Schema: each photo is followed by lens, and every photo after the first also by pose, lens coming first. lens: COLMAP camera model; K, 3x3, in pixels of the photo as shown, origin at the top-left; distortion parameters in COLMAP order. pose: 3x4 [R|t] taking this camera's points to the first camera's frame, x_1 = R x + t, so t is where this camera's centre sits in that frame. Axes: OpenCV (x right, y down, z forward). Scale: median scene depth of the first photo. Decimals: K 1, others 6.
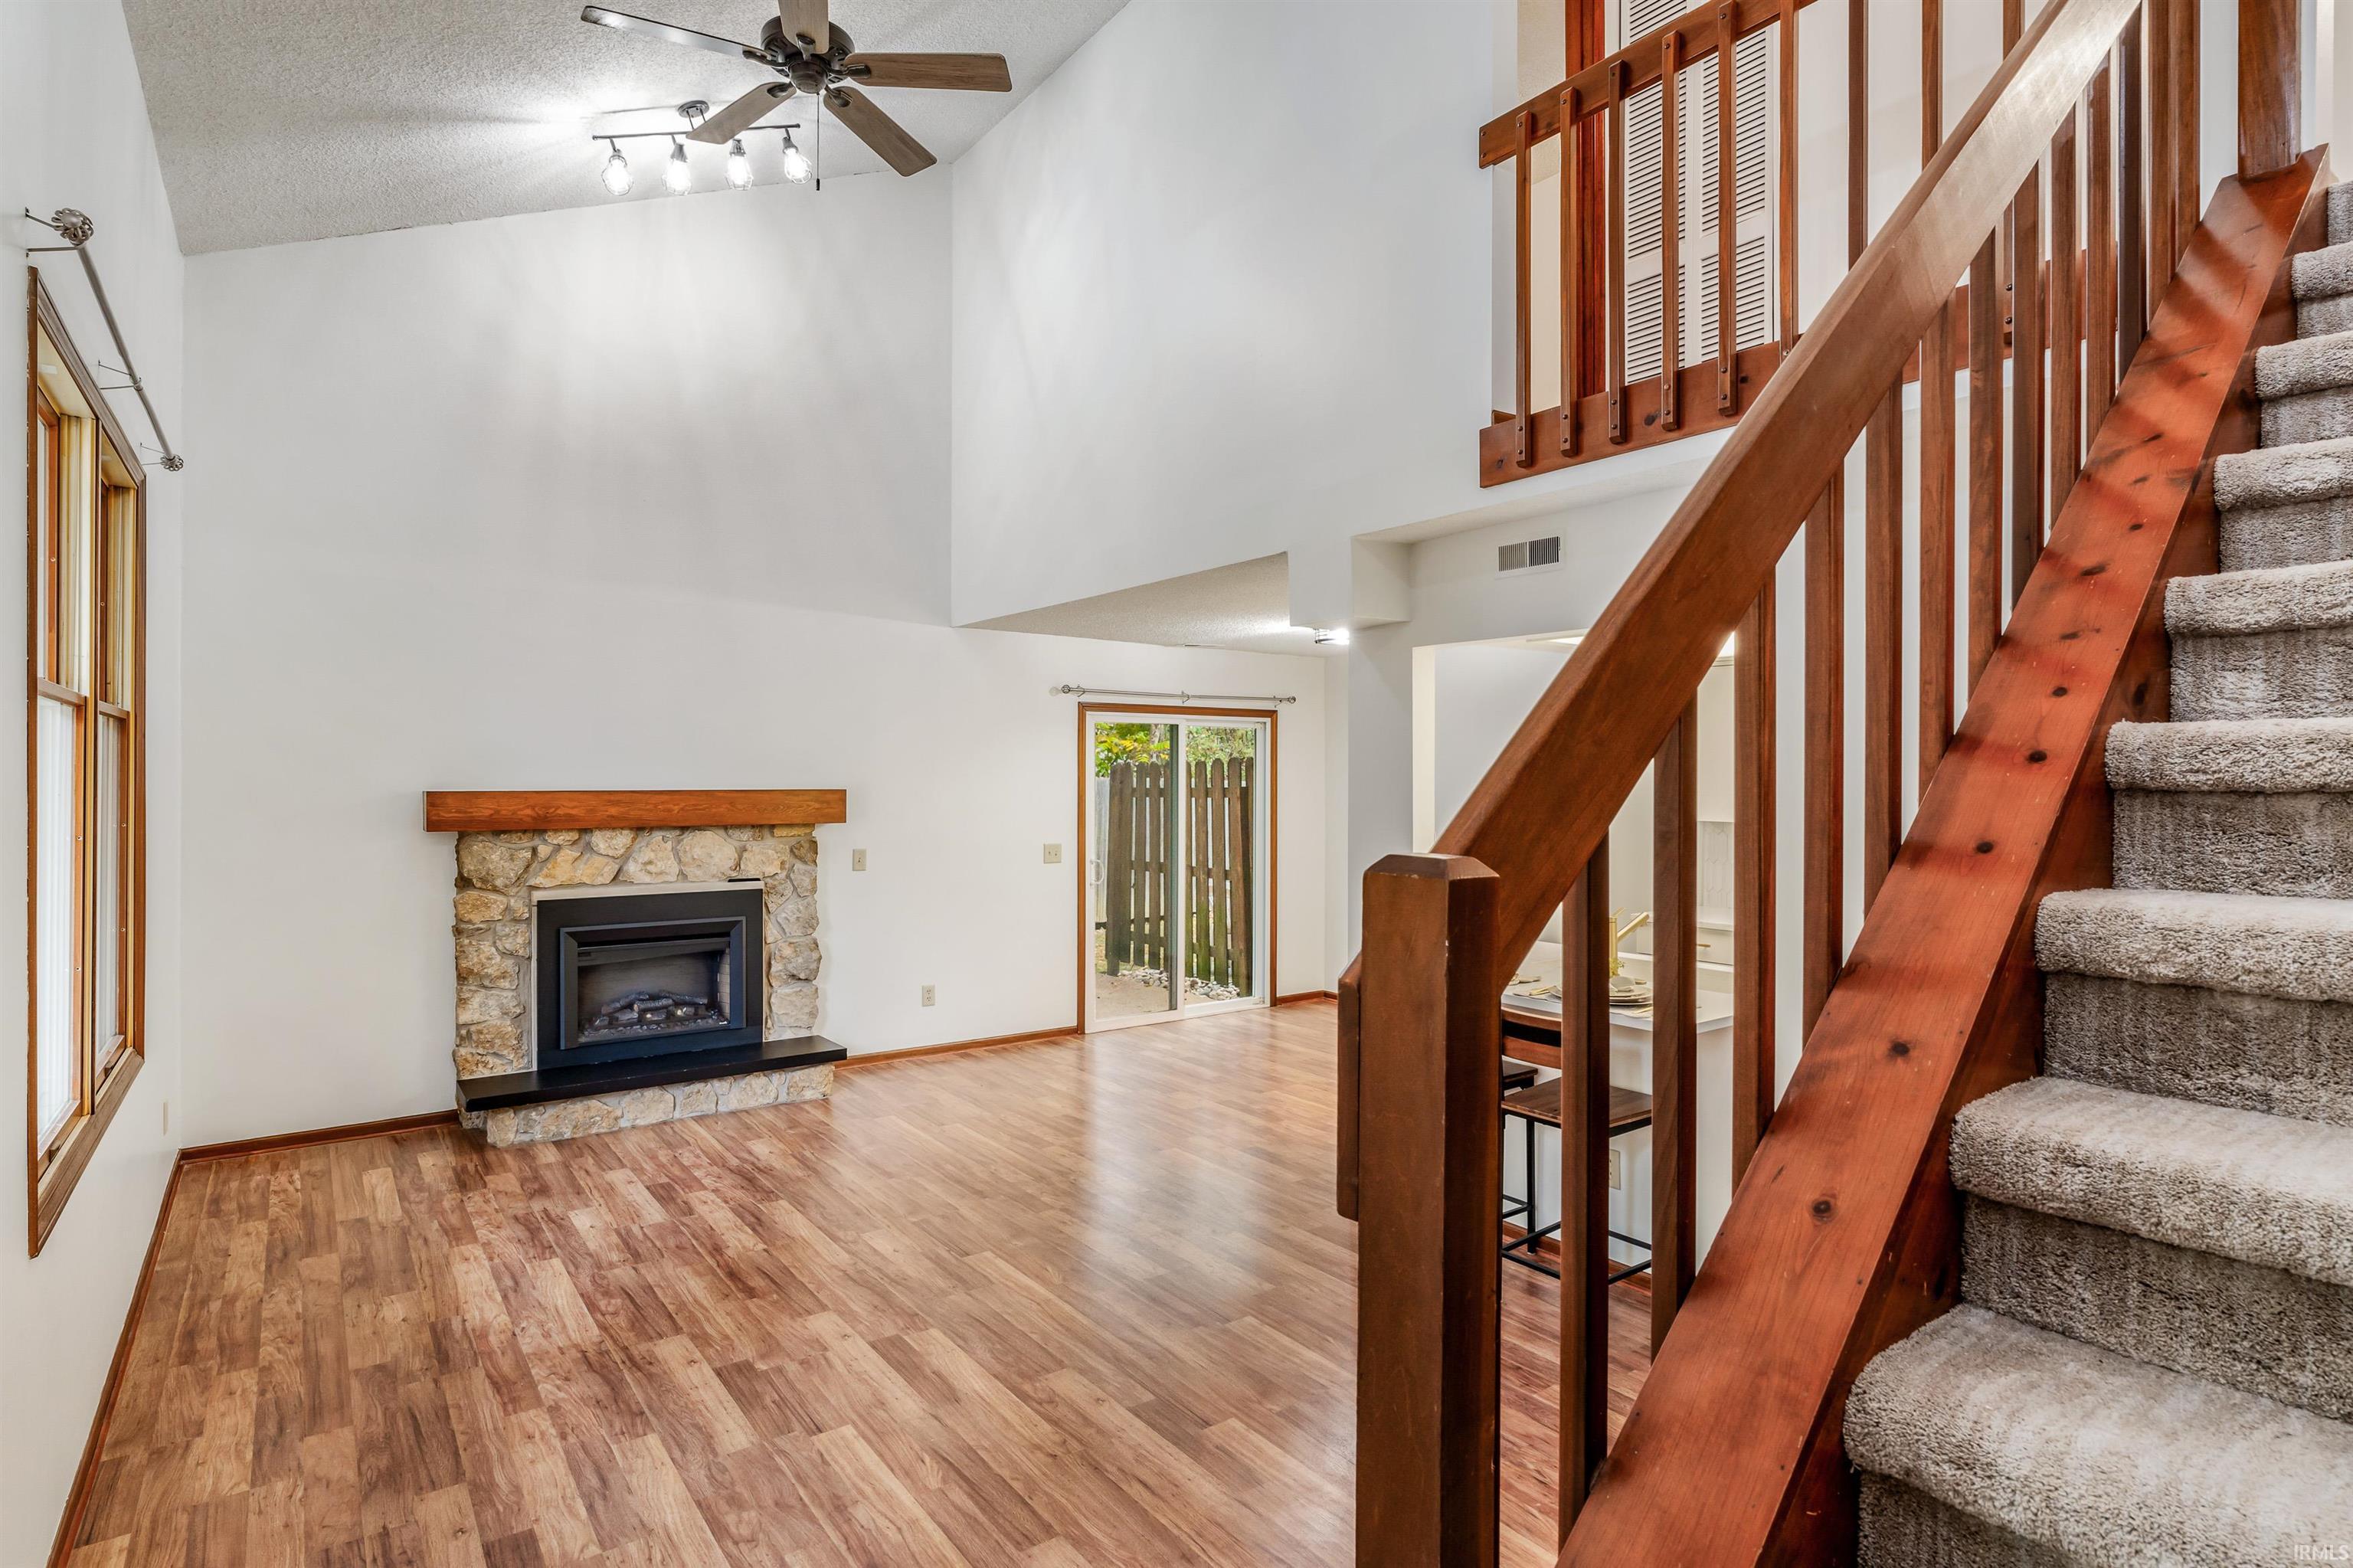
lens RADIAL K [[1190.1, 0, 1176.5], [0, 1190.1, 784.0], [0, 0, 1]] dist [-0.002973, -0.000211]
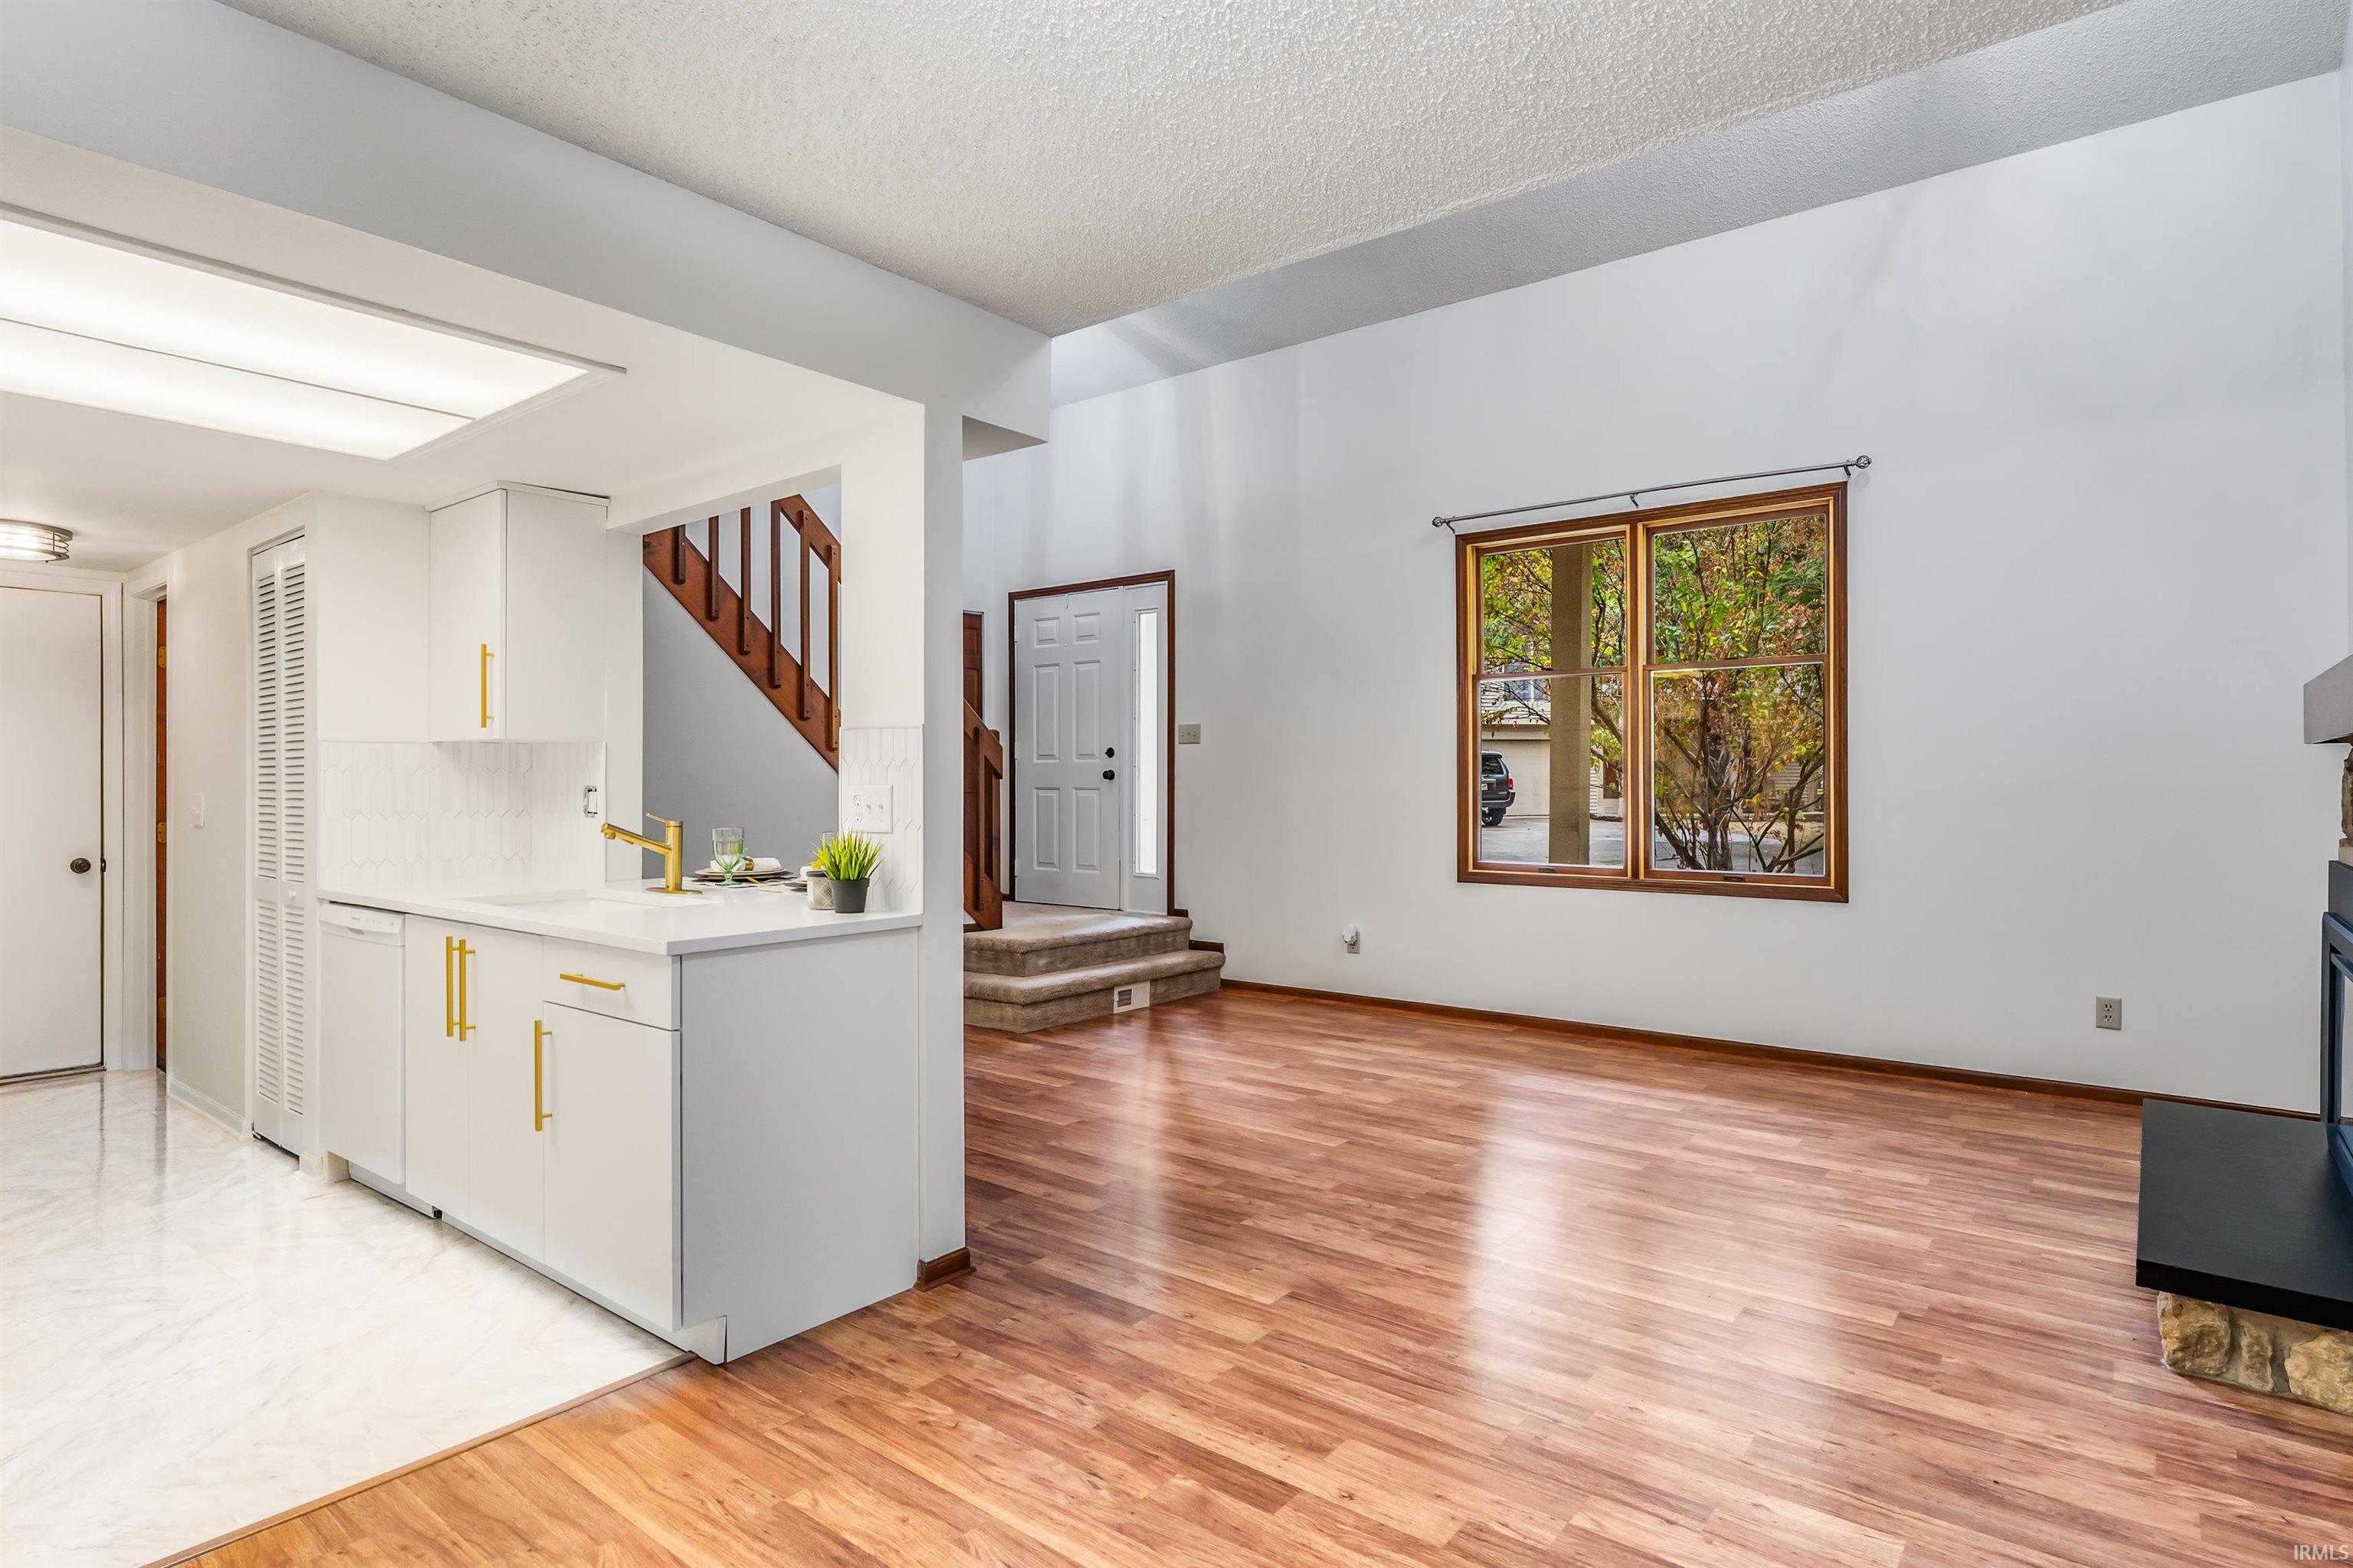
lens RADIAL K [[1228.6, 0, 1173.5], [0, 1228.6, 772.8], [0, 0, 1]] dist [-0.001732, -0.000171]
pose [[-0.966677, -0.001691, -0.255994, 0.254458], [-0.001171, 0.999997, -0.002182, 0.080943], [0.255997, -0.001810, -0.966676, 2.074271]]
